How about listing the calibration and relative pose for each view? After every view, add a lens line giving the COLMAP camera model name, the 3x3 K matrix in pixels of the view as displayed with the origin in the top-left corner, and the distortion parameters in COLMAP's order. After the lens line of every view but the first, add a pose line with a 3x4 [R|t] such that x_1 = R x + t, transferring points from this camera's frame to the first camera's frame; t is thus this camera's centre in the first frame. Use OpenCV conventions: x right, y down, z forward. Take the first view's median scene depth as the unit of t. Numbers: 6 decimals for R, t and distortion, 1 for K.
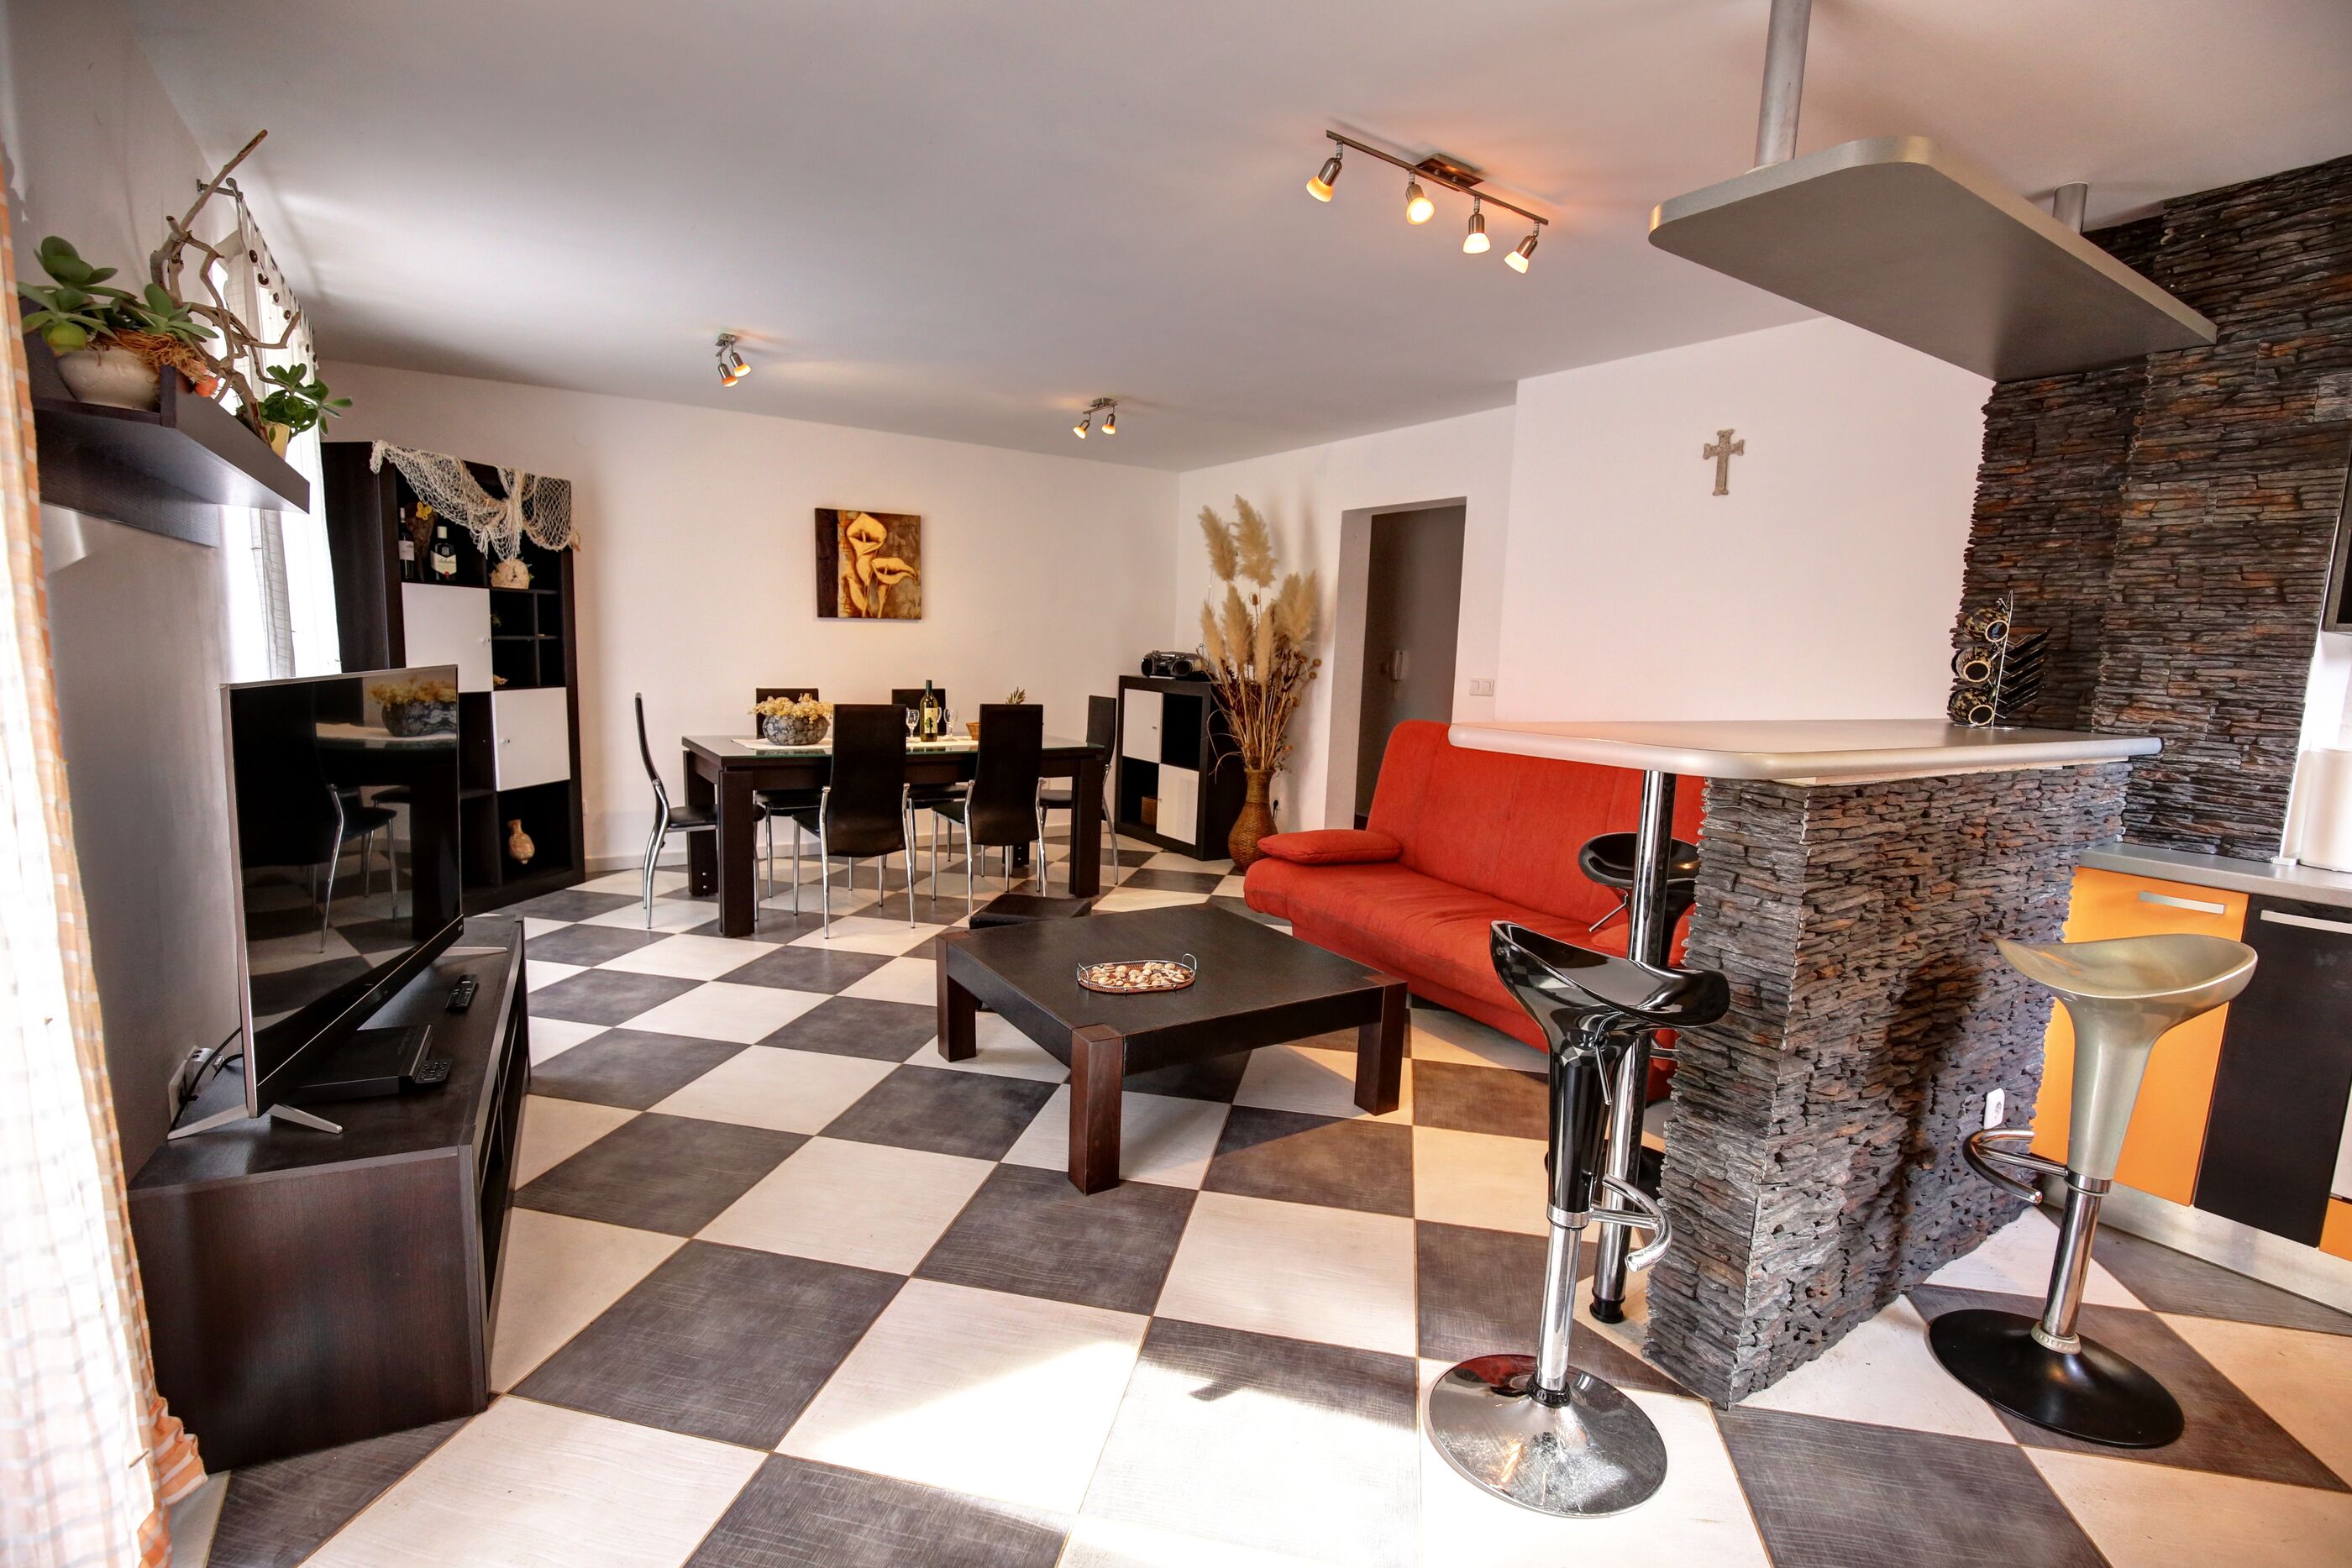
lens RADIAL K [[1082.6, 0, 1177.9], [0, 1082.6, 790.8], [0, 0, 1]] dist [-0.034761, 0.006251]
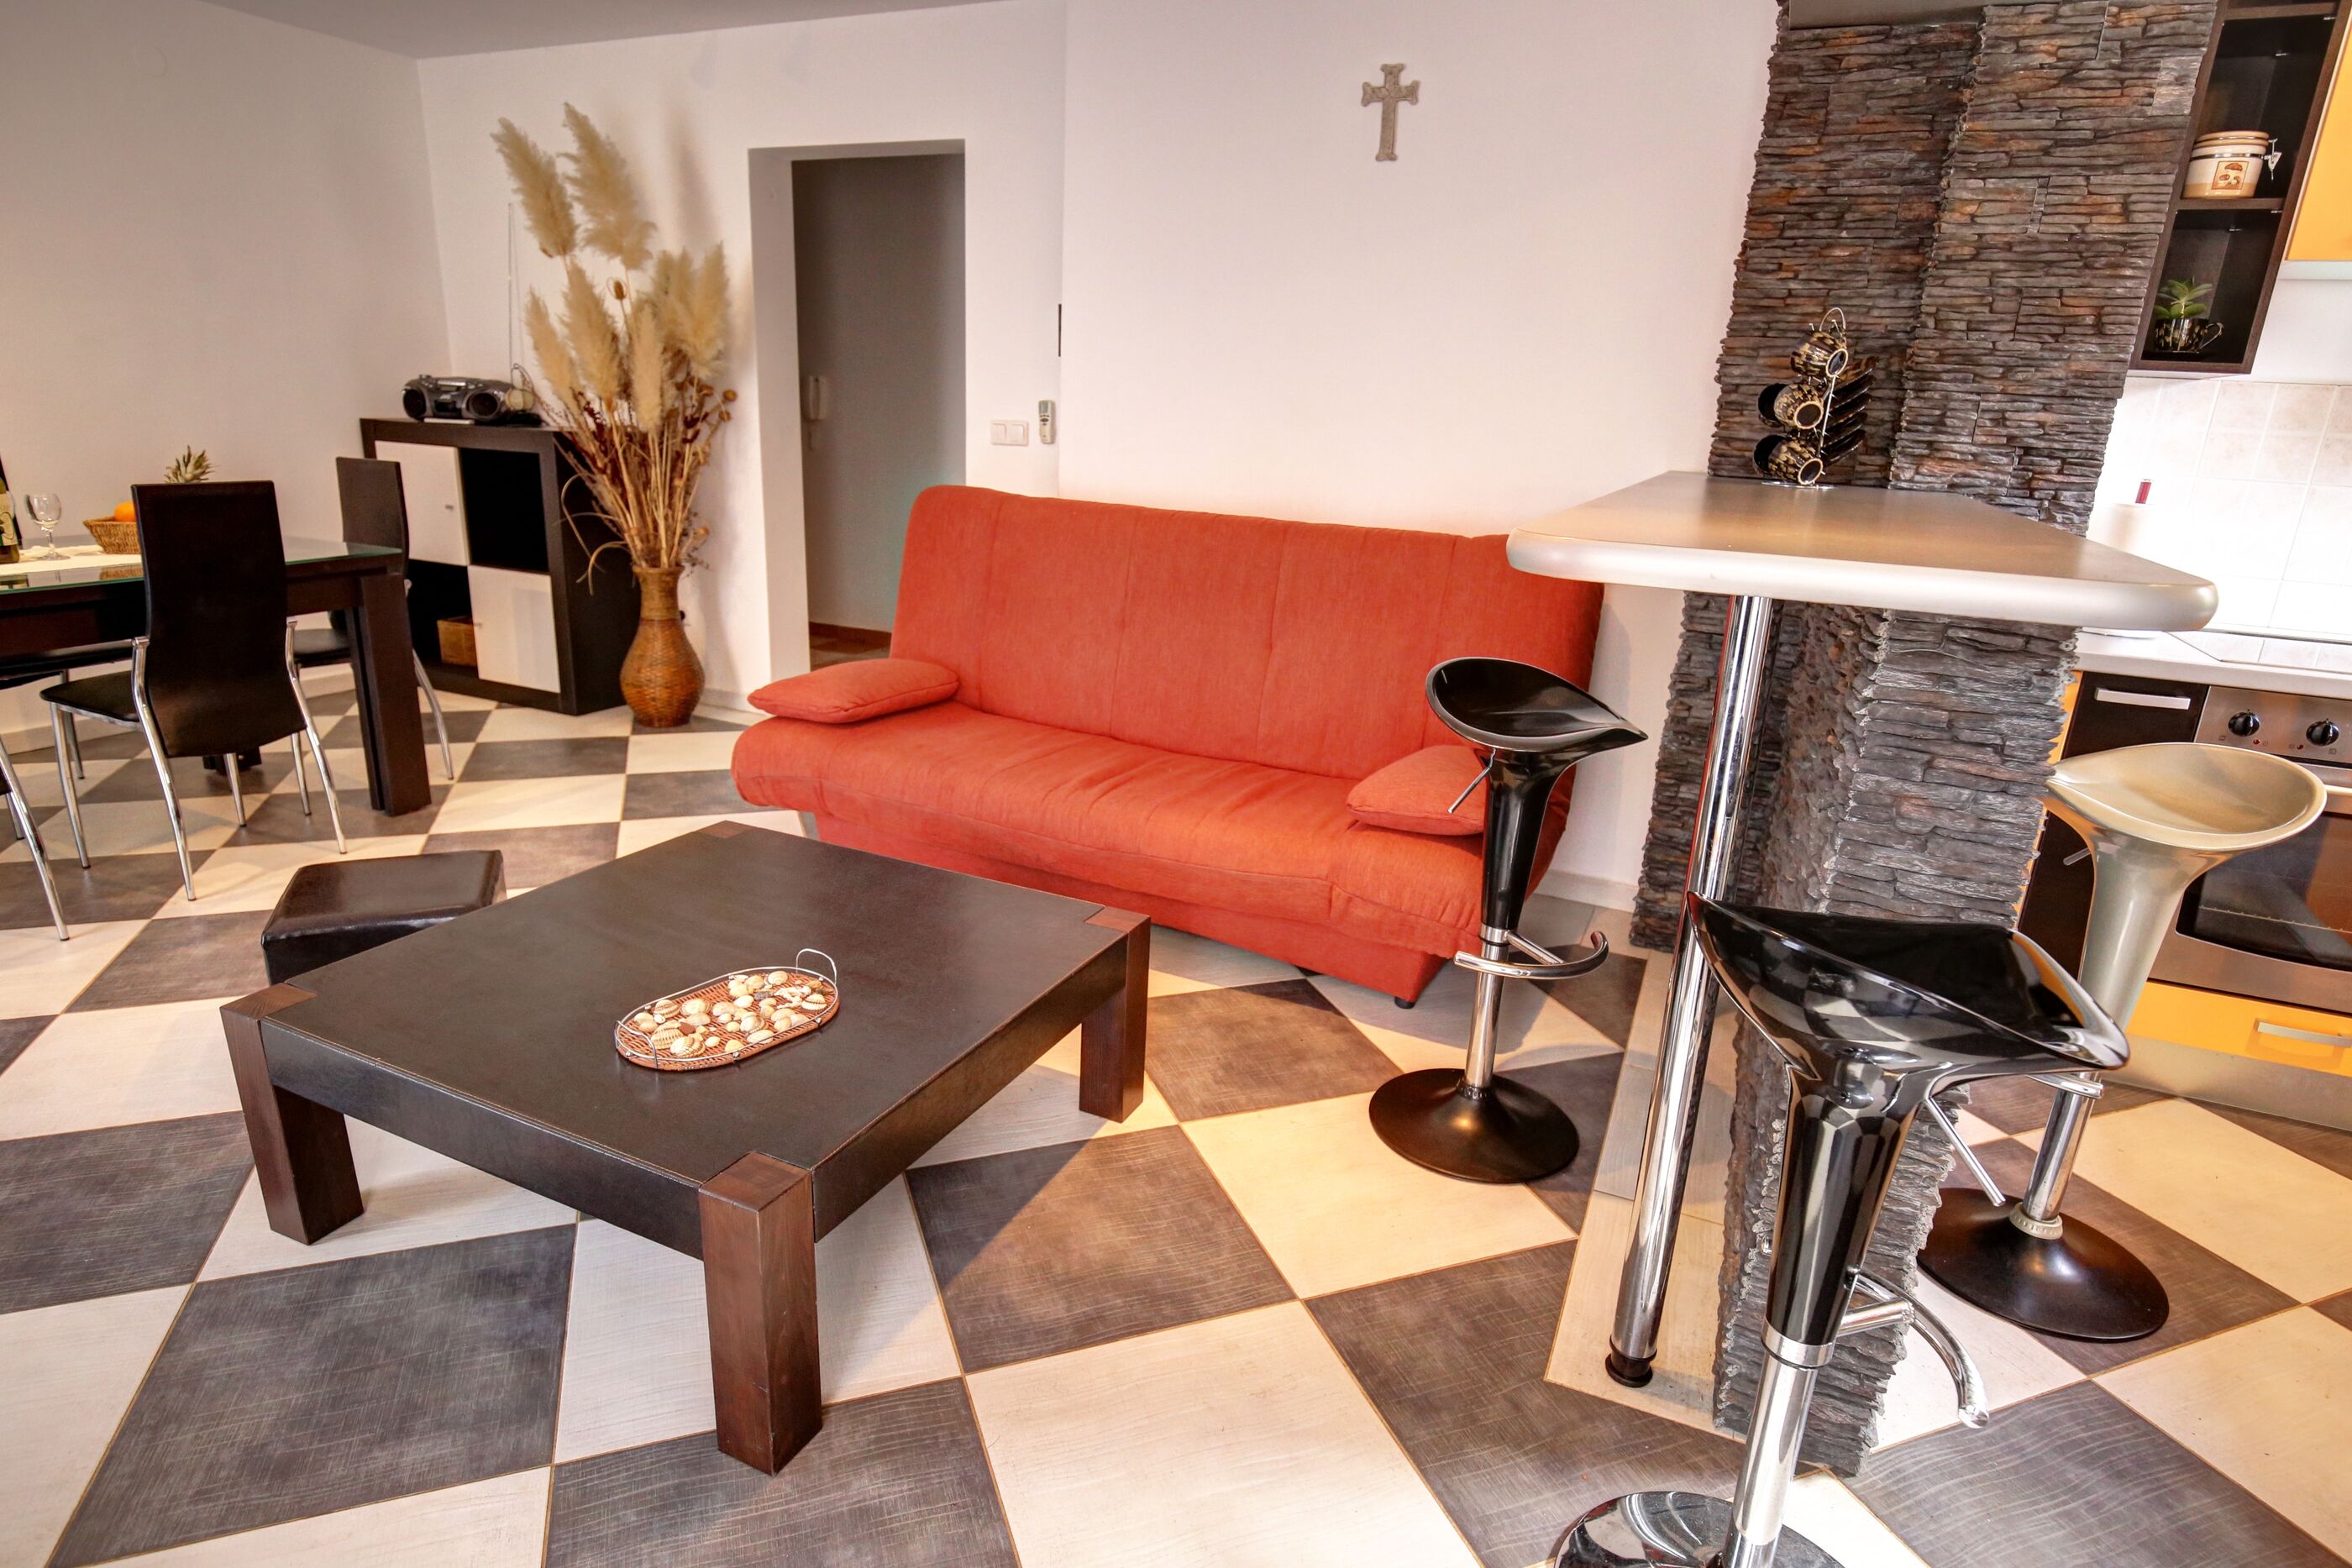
lens RADIAL K [[1291.1, 0, 1186.7], [0, 1291.1, 791.5], [0, 0, 1]] dist [-0.024453, 0.009032]
pose [[0.843587, -0.155502, 0.513984, -0.178809], [0.058602, 0.978096, 0.199734, -0.056535], [-0.533785, -0.138373, 0.834222, 0.414783]]
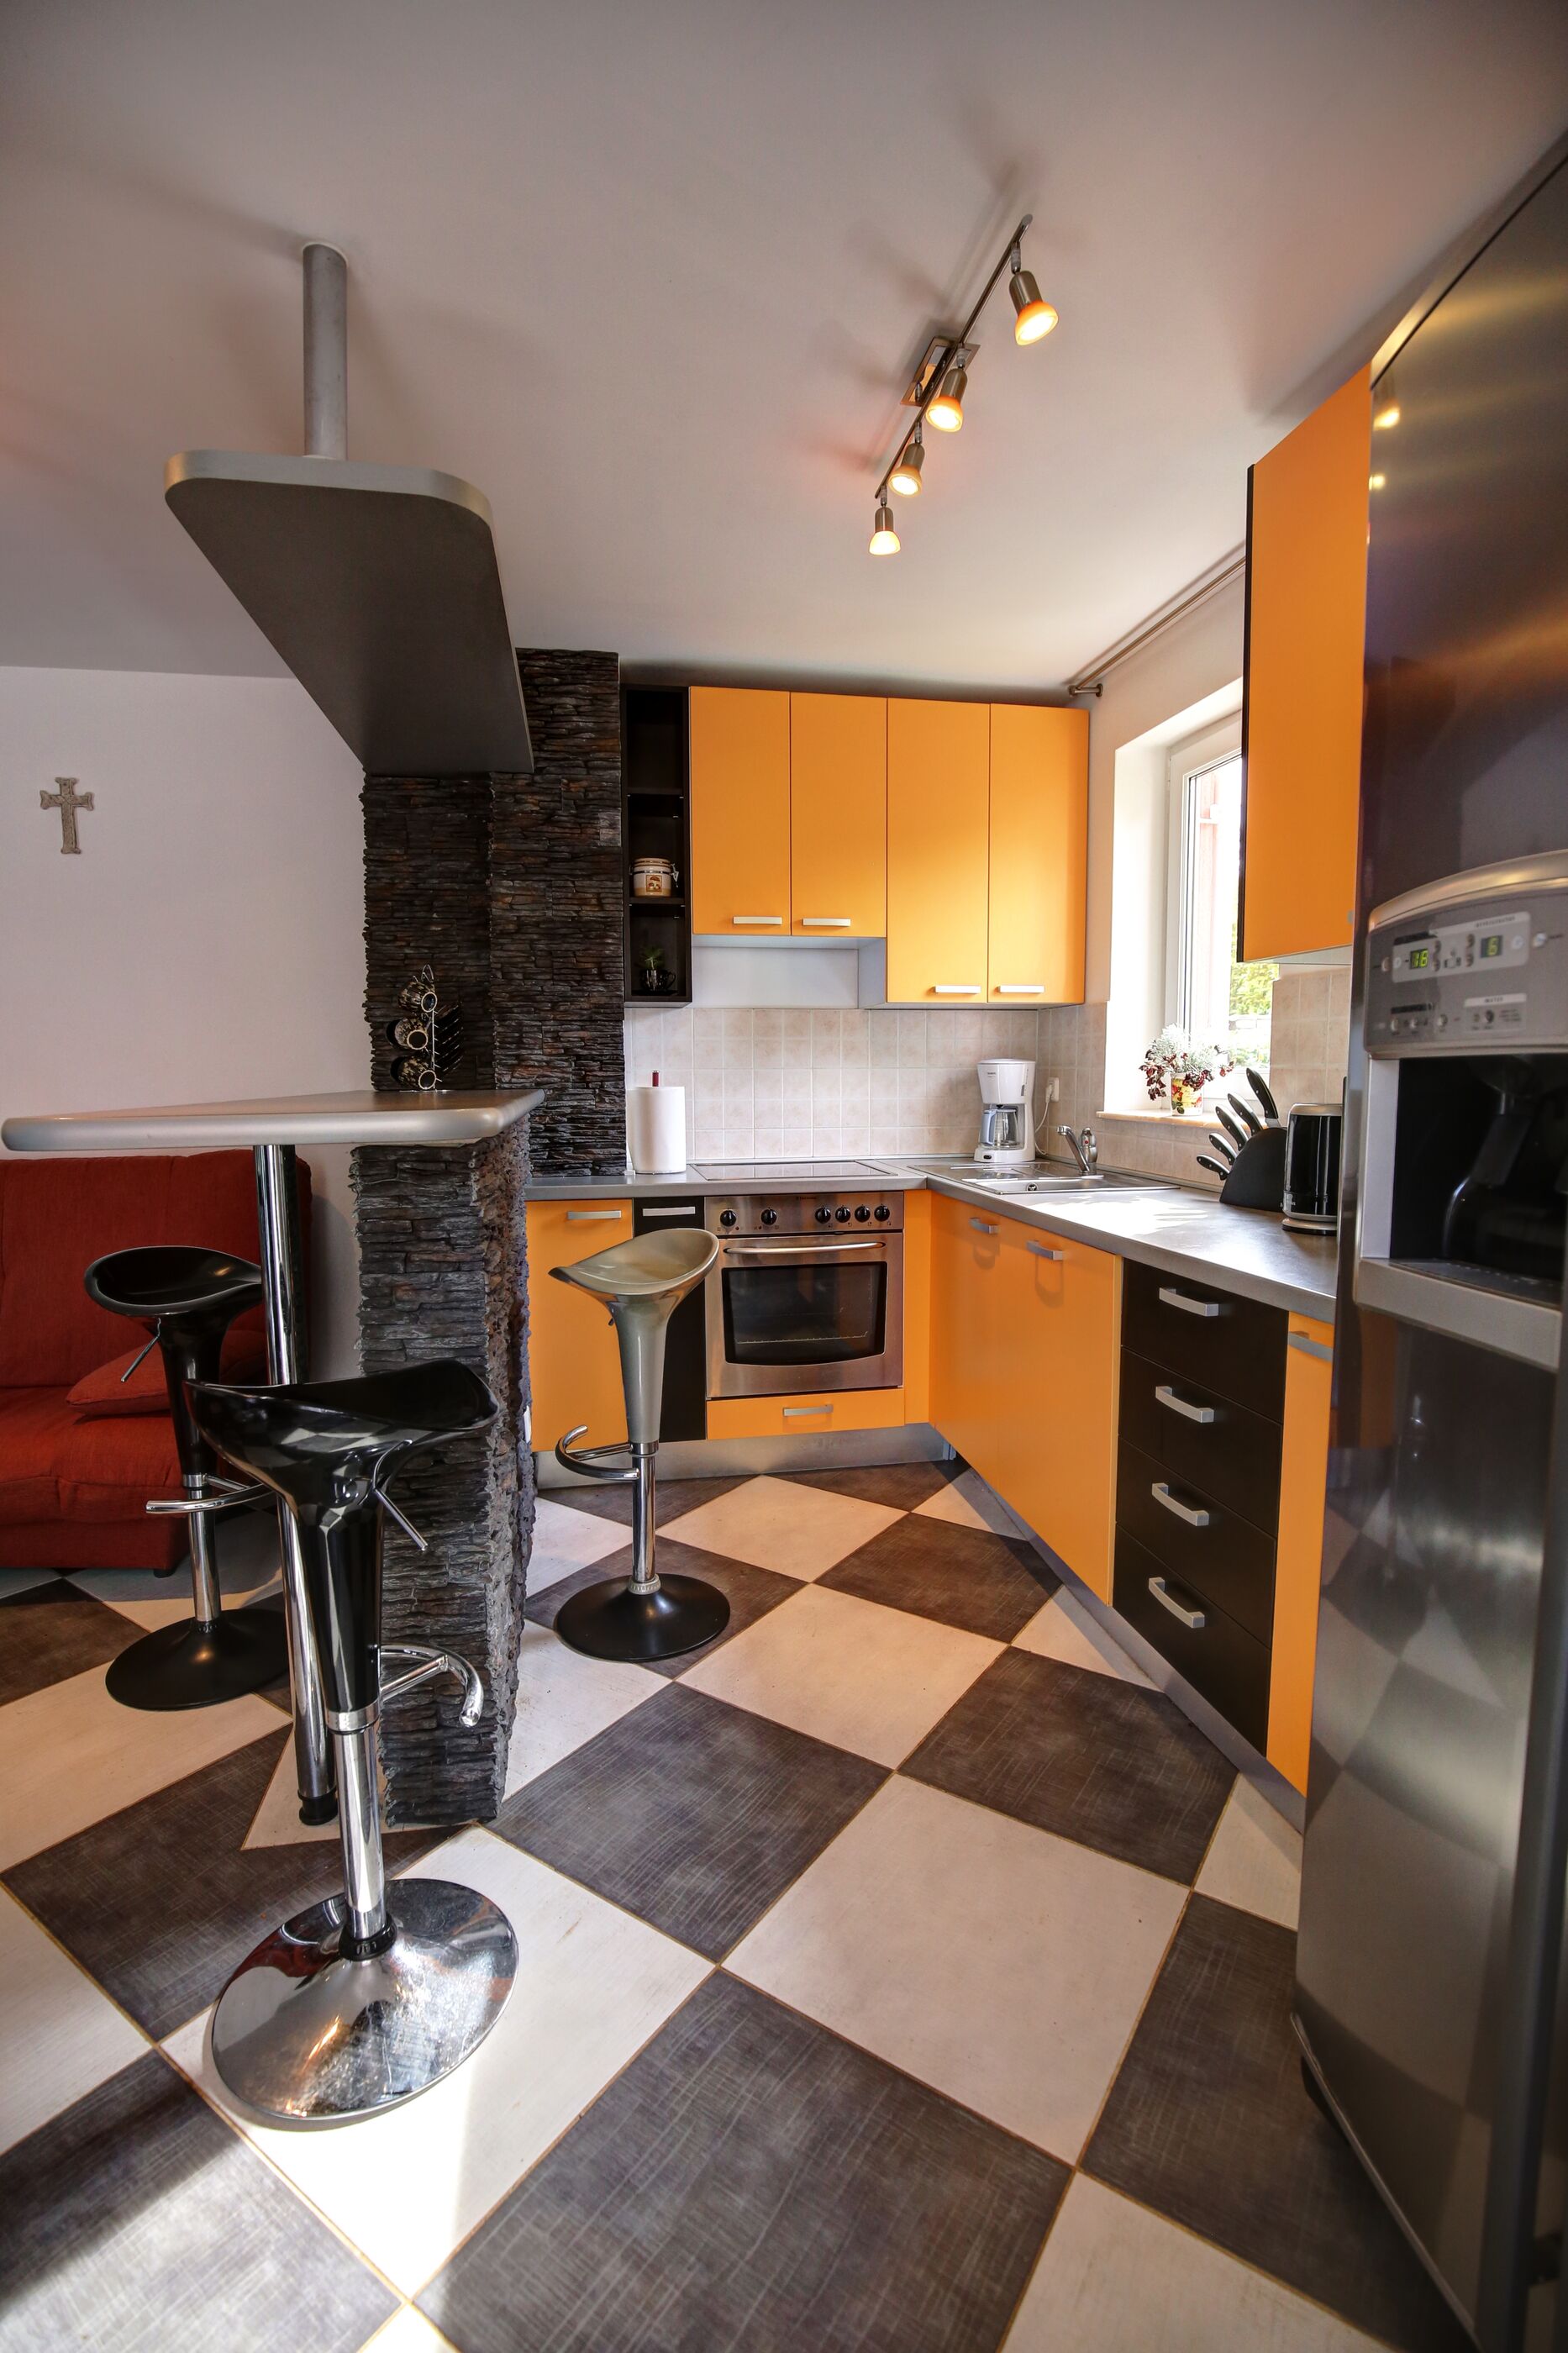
lens RADIAL K [[1083.1, 0, 789.6], [0, 1083.1, 1175.7], [0, 0, 1]] dist [-0.034761, 0.006251]
pose [[0.385153, -0.129672, 0.913697, -0.122004], [0.145669, 0.986209, 0.078558, -0.007295], [-0.911284, 0.102841, 0.398731, 0.237078]]
